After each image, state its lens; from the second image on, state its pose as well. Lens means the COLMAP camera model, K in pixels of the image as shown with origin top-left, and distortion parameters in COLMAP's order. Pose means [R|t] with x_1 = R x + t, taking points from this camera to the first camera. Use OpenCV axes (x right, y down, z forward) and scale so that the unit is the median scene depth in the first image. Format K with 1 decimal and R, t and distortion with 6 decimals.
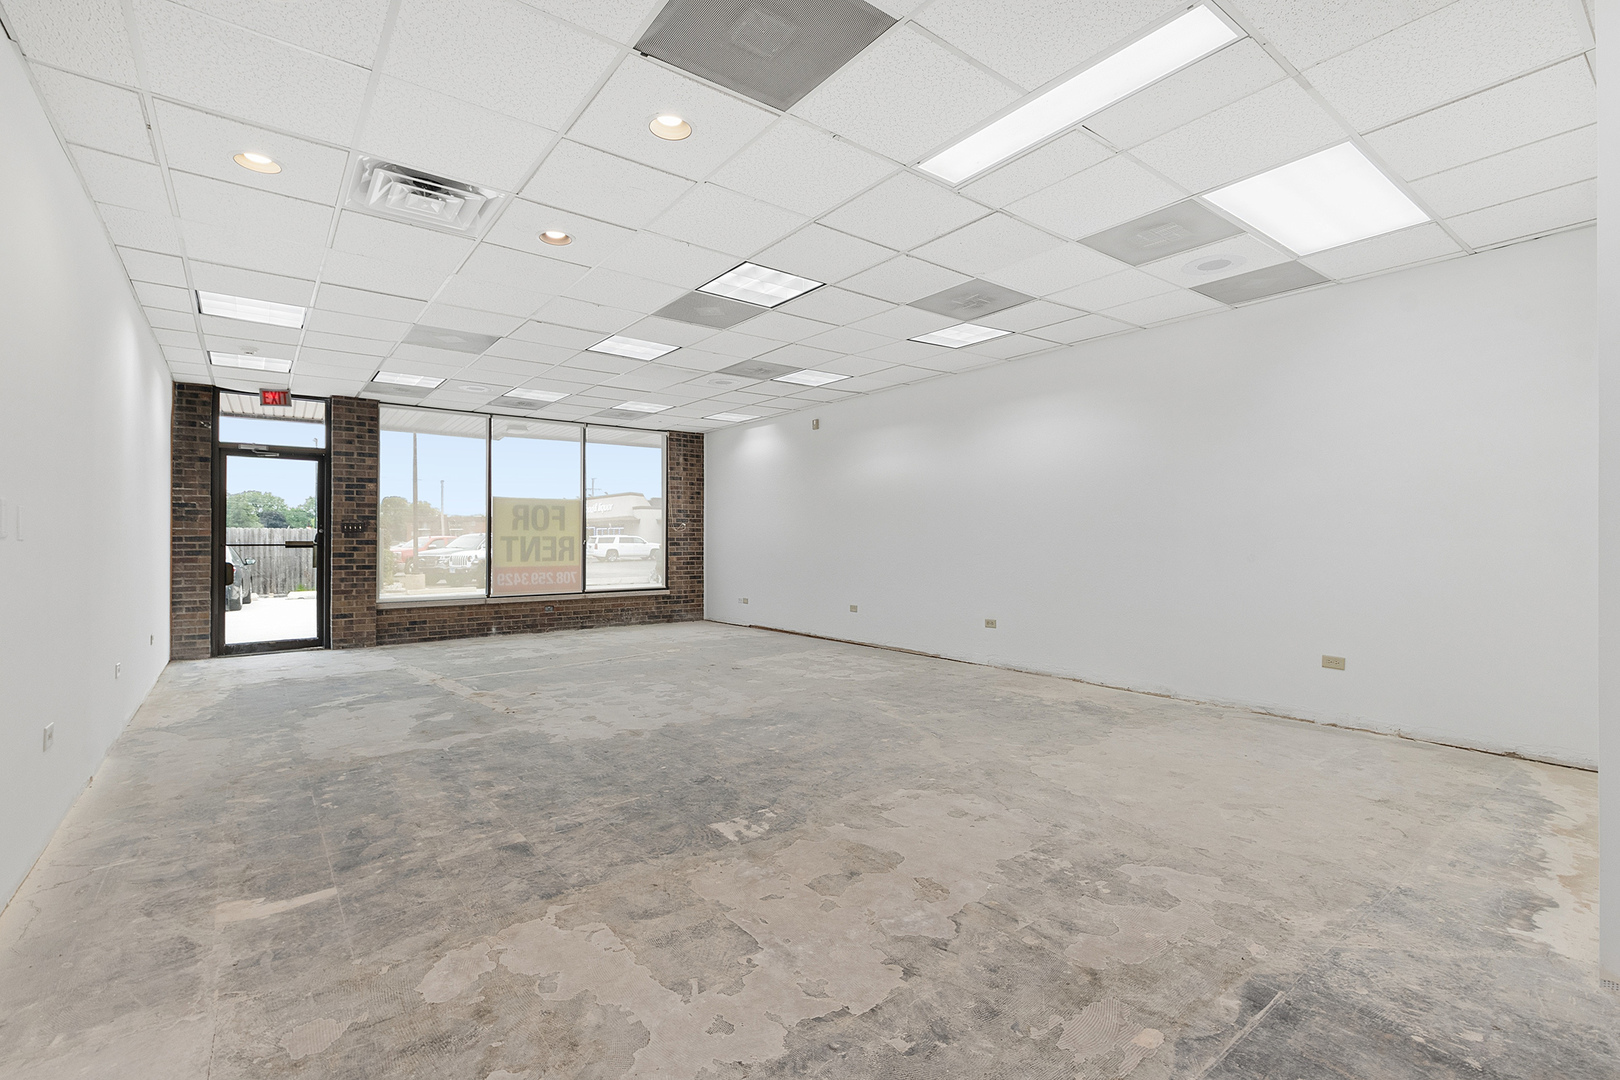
lens RADIAL K [[725.5, 0, 815.0], [0, 725.5, 533.1], [0, 0, 1]] dist [-0.003128, 0.002613]
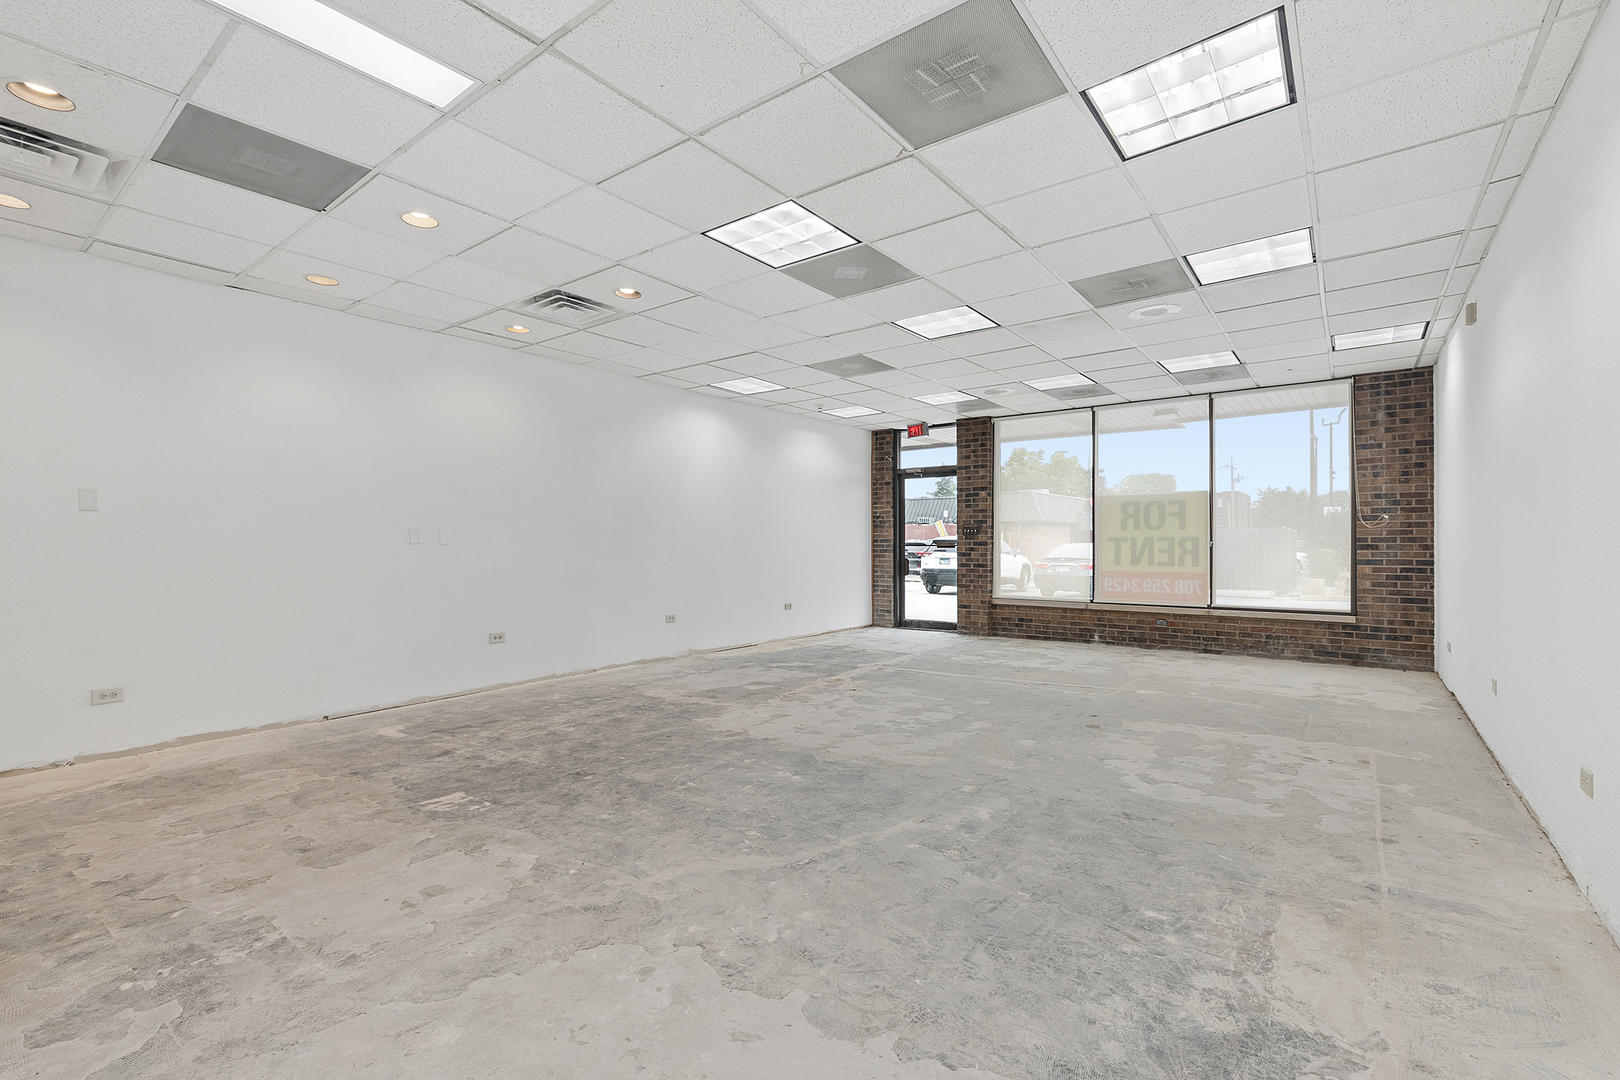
lens RADIAL K [[725.5, 0, 814.9], [0, 725.5, 543.7], [0, 0, 1]] dist [-0.003128, 0.002613]
pose [[0.249662, 0.004058, -0.968325, 0.414818], [0.012926, 0.999888, 0.007523, 0.000846], [0.968247, -0.014394, 0.249582, 0.467057]]
